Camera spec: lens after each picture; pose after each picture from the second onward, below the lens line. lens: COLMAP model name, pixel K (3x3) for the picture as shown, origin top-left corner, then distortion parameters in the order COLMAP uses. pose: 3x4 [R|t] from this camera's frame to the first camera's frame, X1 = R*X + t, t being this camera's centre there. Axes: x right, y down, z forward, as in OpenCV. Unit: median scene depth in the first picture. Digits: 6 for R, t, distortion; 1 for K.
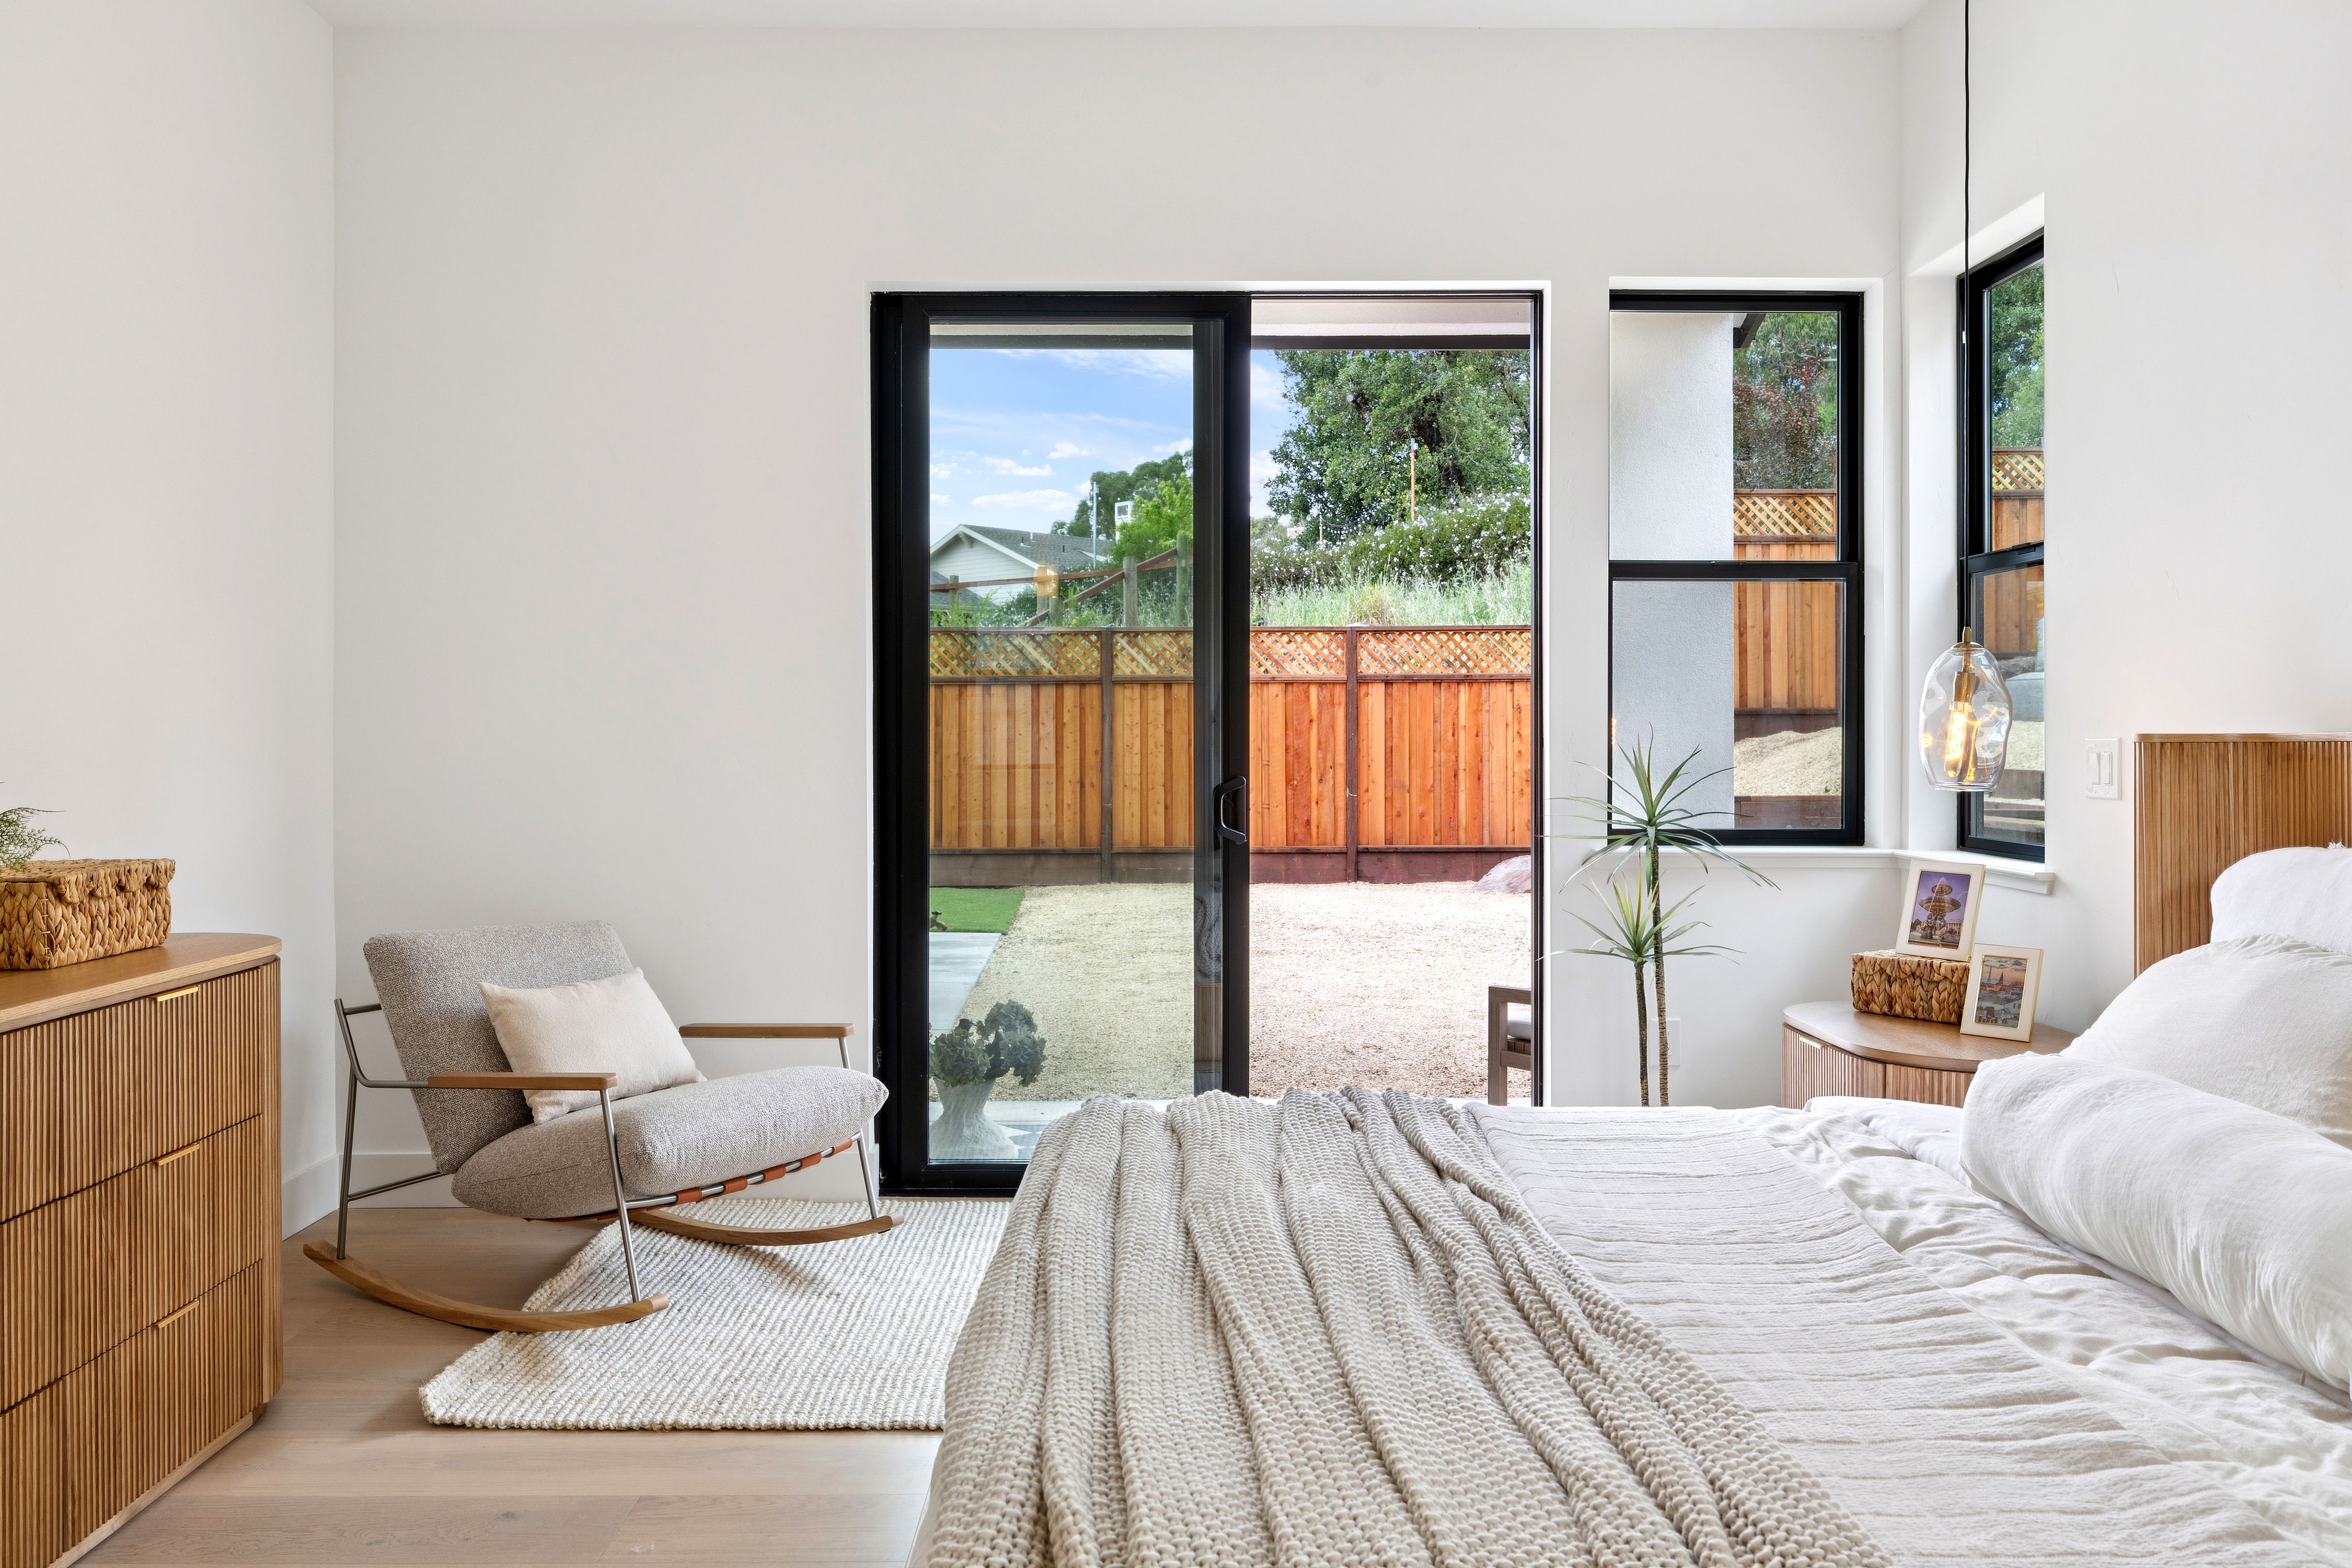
lens RADIAL K [[1843.5, 0, 1129.2], [0, 1843.5, 738.1], [0, 0, 1]] dist [-0.002154, -0.005855]
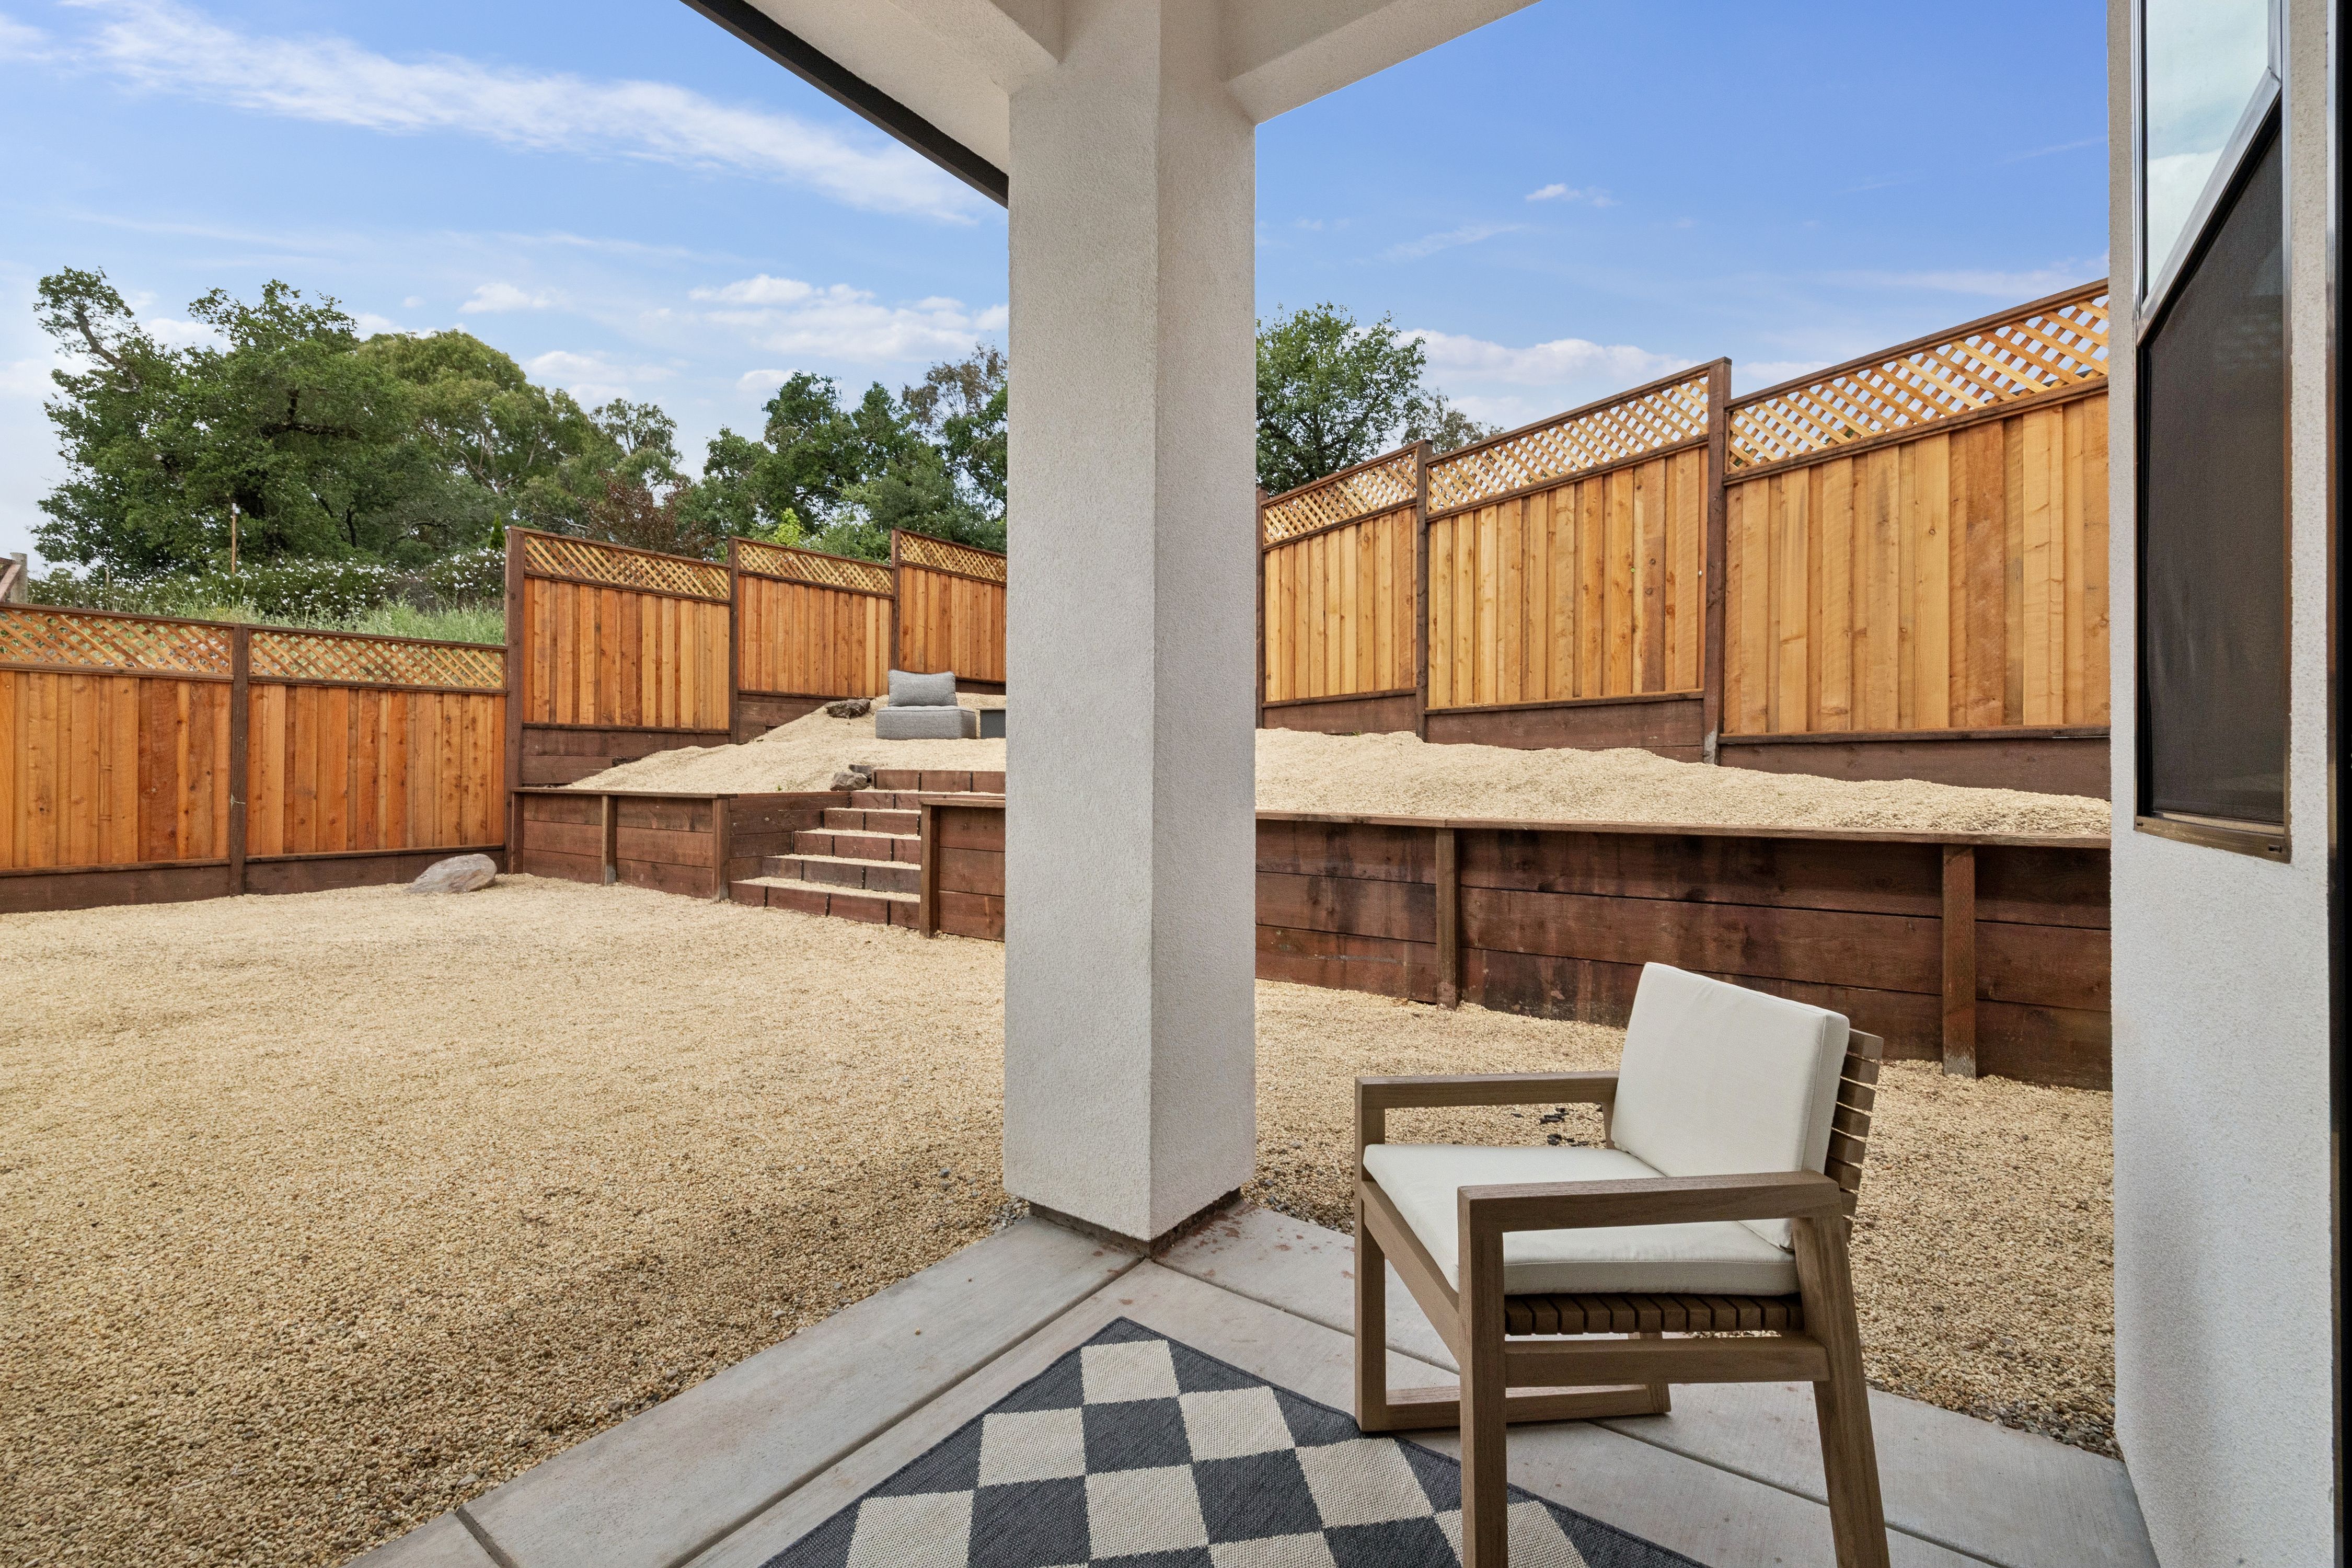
lens RADIAL K [[999.1, 0, 1166.5], [0, 999.1, 765.0], [0, 0, 1]] dist [0.000397, -0.000461]
pose [[0.593054, 0.011235, 0.805085, -0.008707], [-0.005547, 0.999936, -0.009868, 0.014190], [-0.805144, 0.001387, 0.593078, 0.320942]]
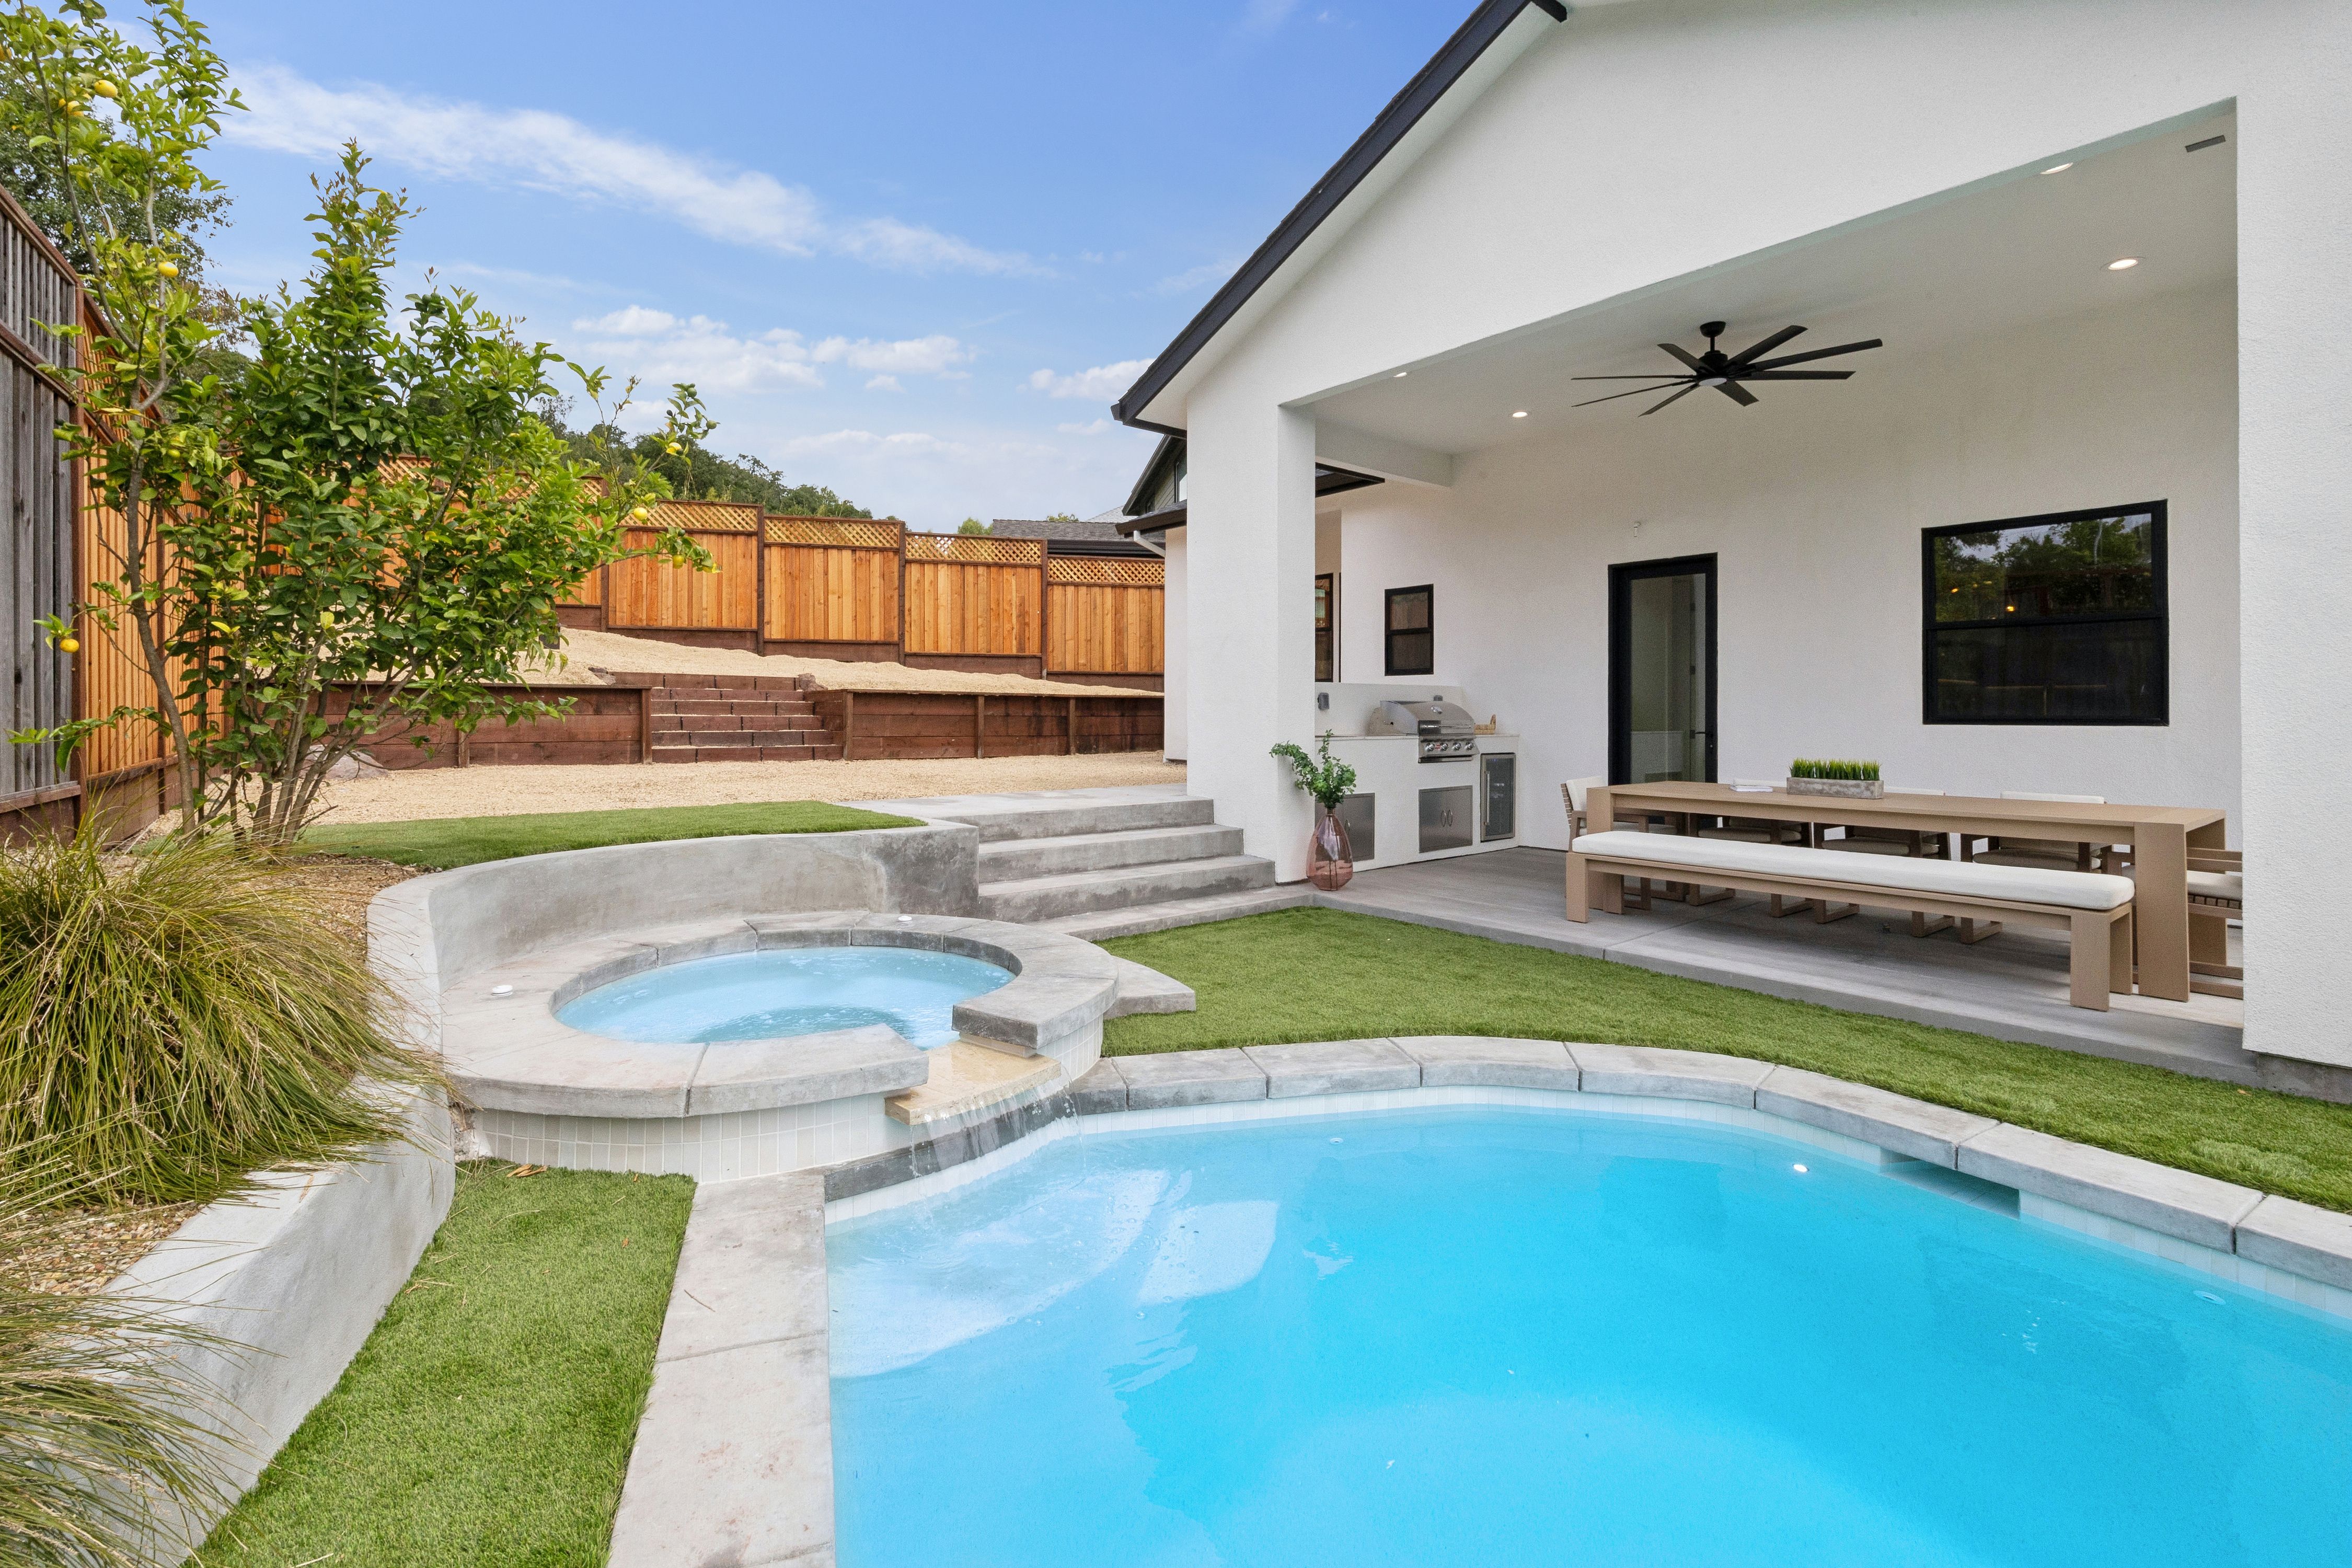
lens RADIAL K [[1038.6, 0, 1148.5], [0, 1038.6, 708.4], [0, 0, 1]] dist [-0.005796, 0.000438]
pose [[-0.625994, 0.006692, 0.779799, -0.505866], [0.001515, 0.999972, -0.007365, 0.045995], [-0.779827, -0.003429, -0.625986, 0.964974]]
